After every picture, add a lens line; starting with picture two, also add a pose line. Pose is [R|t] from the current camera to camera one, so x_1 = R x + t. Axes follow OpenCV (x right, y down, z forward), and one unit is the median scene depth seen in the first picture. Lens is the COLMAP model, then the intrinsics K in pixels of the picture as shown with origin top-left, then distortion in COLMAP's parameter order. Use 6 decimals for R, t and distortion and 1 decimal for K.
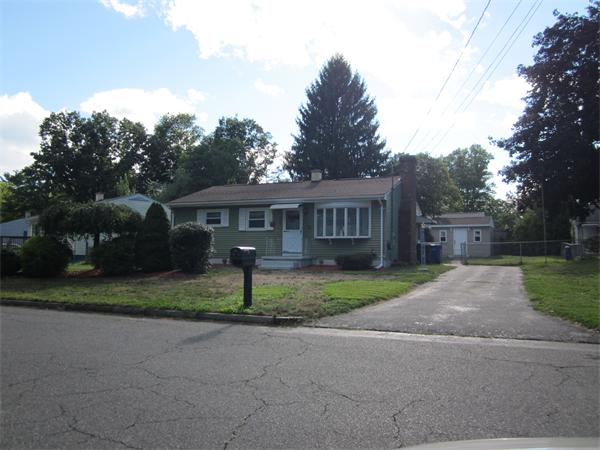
lens RADIAL K [[508.3, 0, 300.0], [0, 508.3, 225.0], [0, 0, 1]] dist [-0.014508, -0.013564]
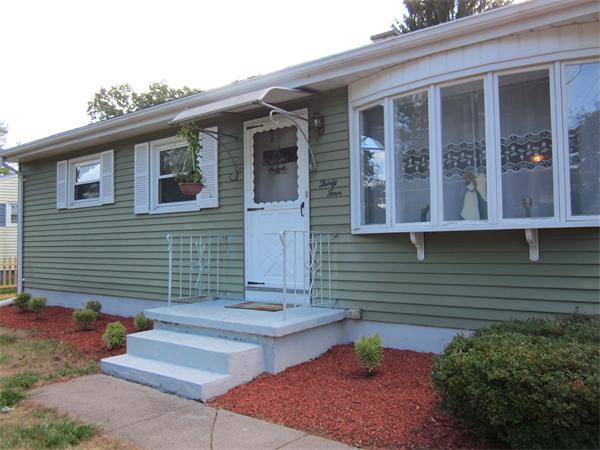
lens RADIAL K [[508.3, 0, 300.0], [0, 508.3, 225.0], [0, 0, 1]] dist [-0.014508, -0.013564]
pose [[0.972183, -0.028075, -0.232533, 0.059545], [0.032570, 0.999349, 0.015513, 0.017631], [0.231946, -0.022656, 0.972465, 0.752602]]
